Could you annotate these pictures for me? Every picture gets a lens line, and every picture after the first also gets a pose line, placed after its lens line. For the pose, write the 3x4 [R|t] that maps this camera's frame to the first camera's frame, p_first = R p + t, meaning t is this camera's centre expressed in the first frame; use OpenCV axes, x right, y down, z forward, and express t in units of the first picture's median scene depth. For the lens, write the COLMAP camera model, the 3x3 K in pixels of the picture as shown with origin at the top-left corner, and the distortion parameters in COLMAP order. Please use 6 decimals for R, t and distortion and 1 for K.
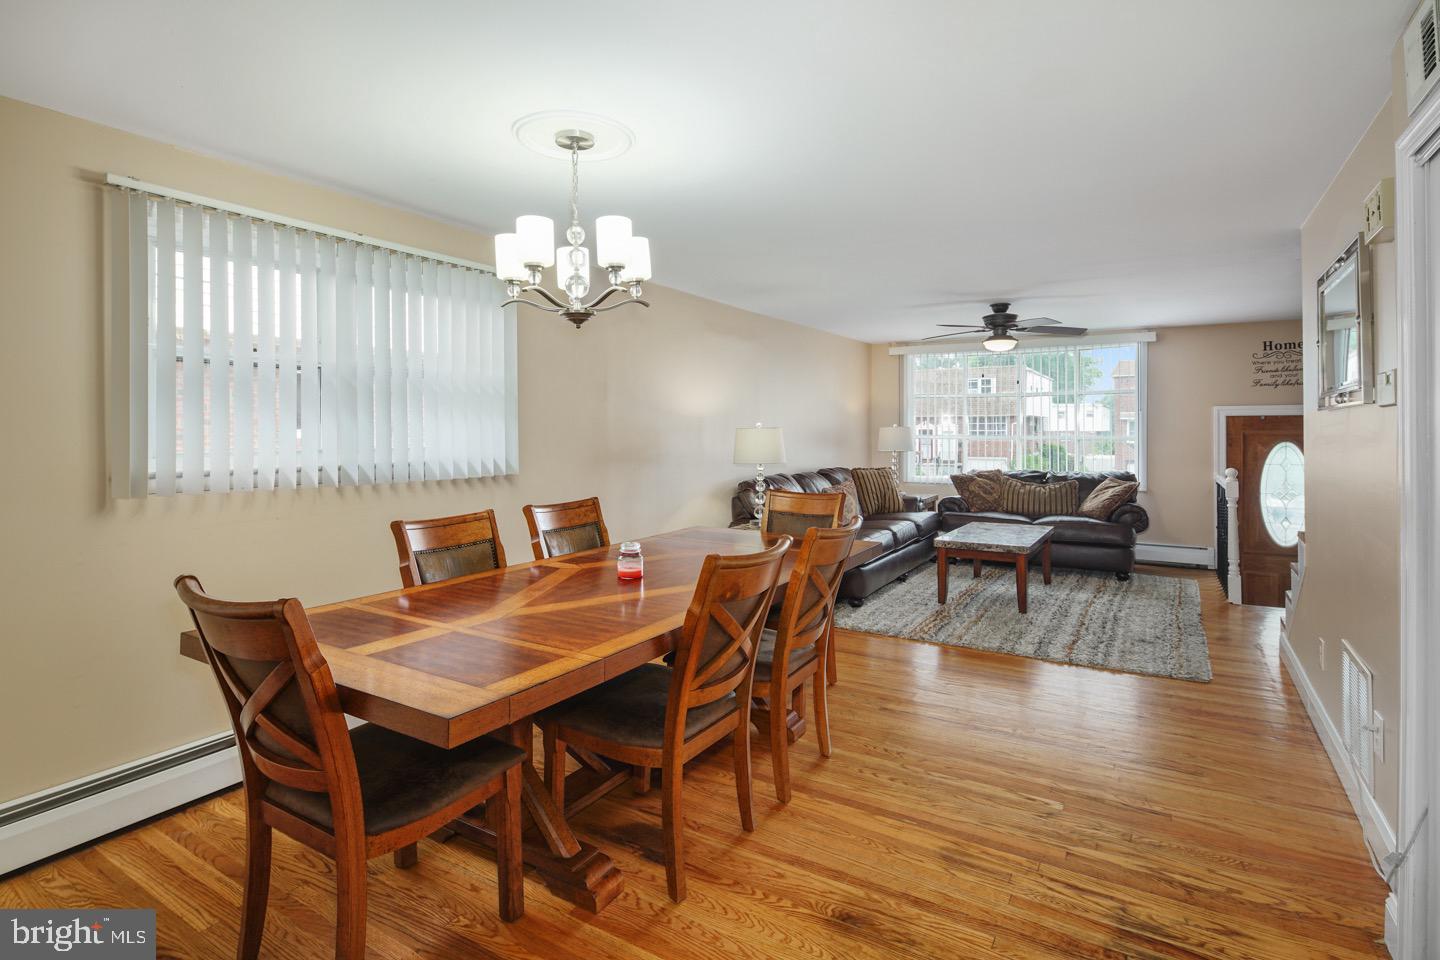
lens RADIAL K [[706.0, 0, 731.9], [0, 706.0, 432.8], [0, 0, 1]] dist [0.001172, -0.000894]
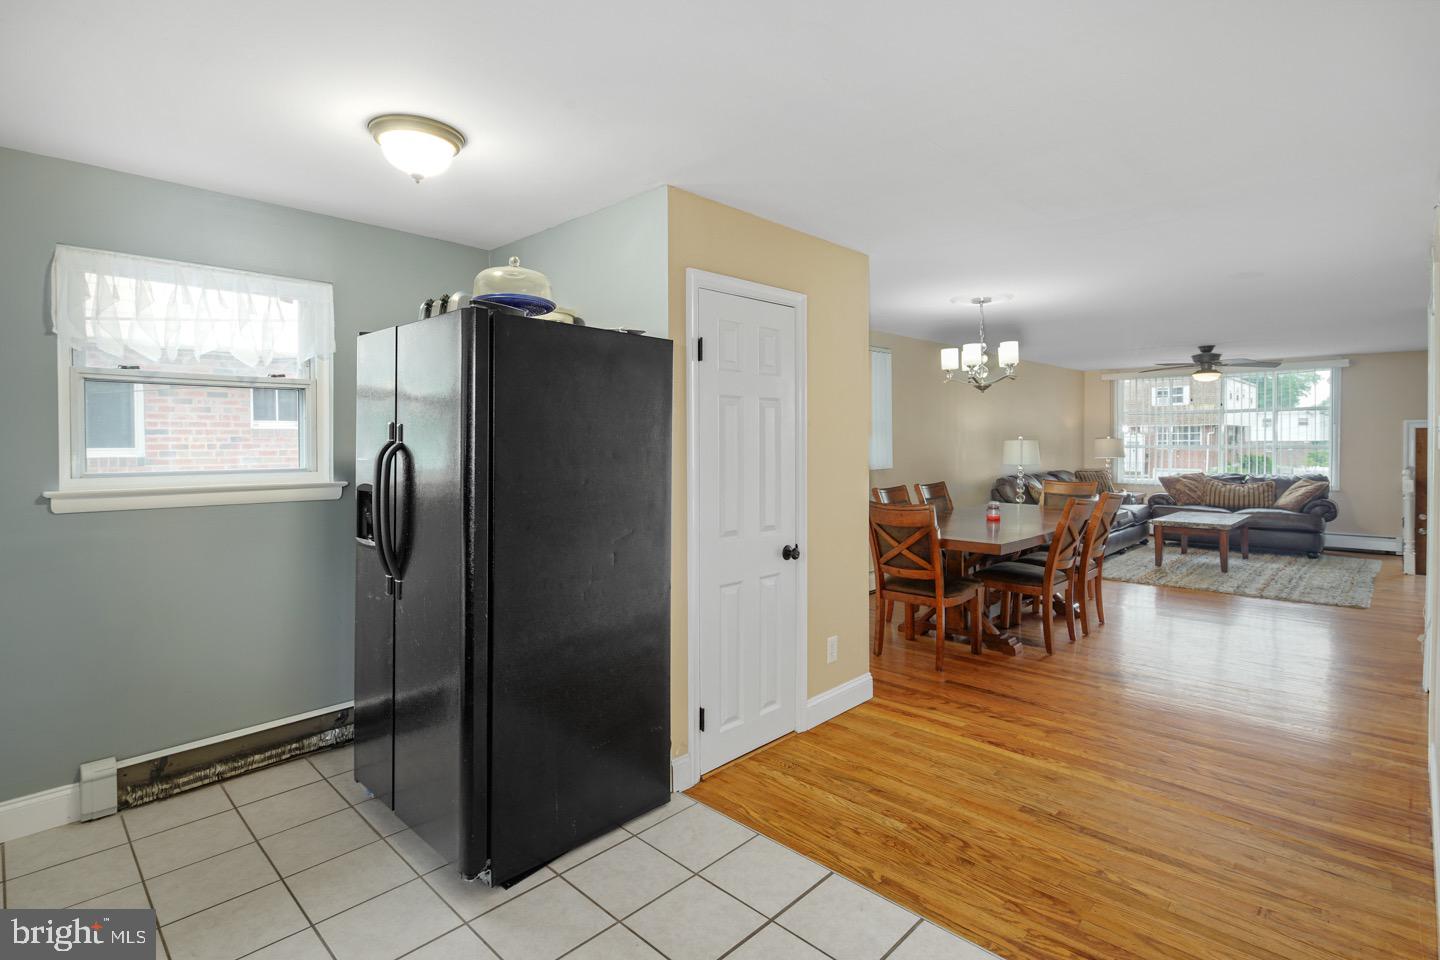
lens RADIAL K [[706.0, 0, 726.1], [0, 706.0, 455.6], [0, 0, 1]] dist [0.001172, -0.000894]
pose [[0.976192, -0.000581, -0.216908, -0.189809], [0.003869, 0.999884, 0.014735, 0.000301], [0.216874, -0.015223, 0.976081, -0.439670]]
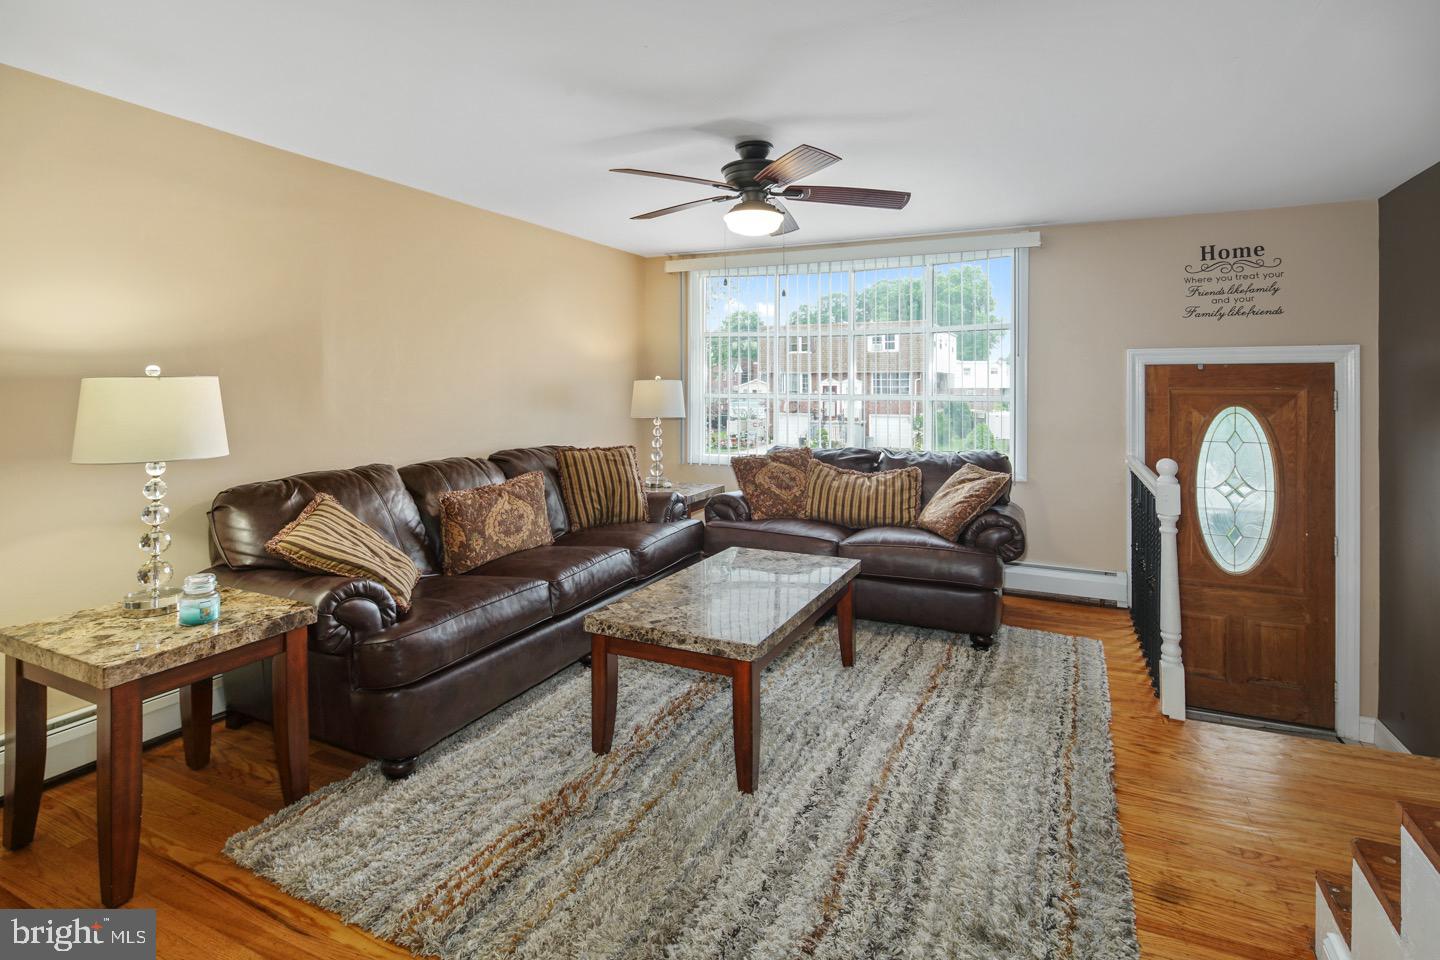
lens RADIAL K [[706.0, 0, 736.4], [0, 706.0, 385.8], [0, 0, 1]] dist [0.001172, -0.000894]
pose [[0.993309, 0.004978, 0.115384, 0.270717], [-0.004558, 0.999982, -0.003896, -0.000716], [-0.115401, 0.003344, 0.993313, 0.425022]]
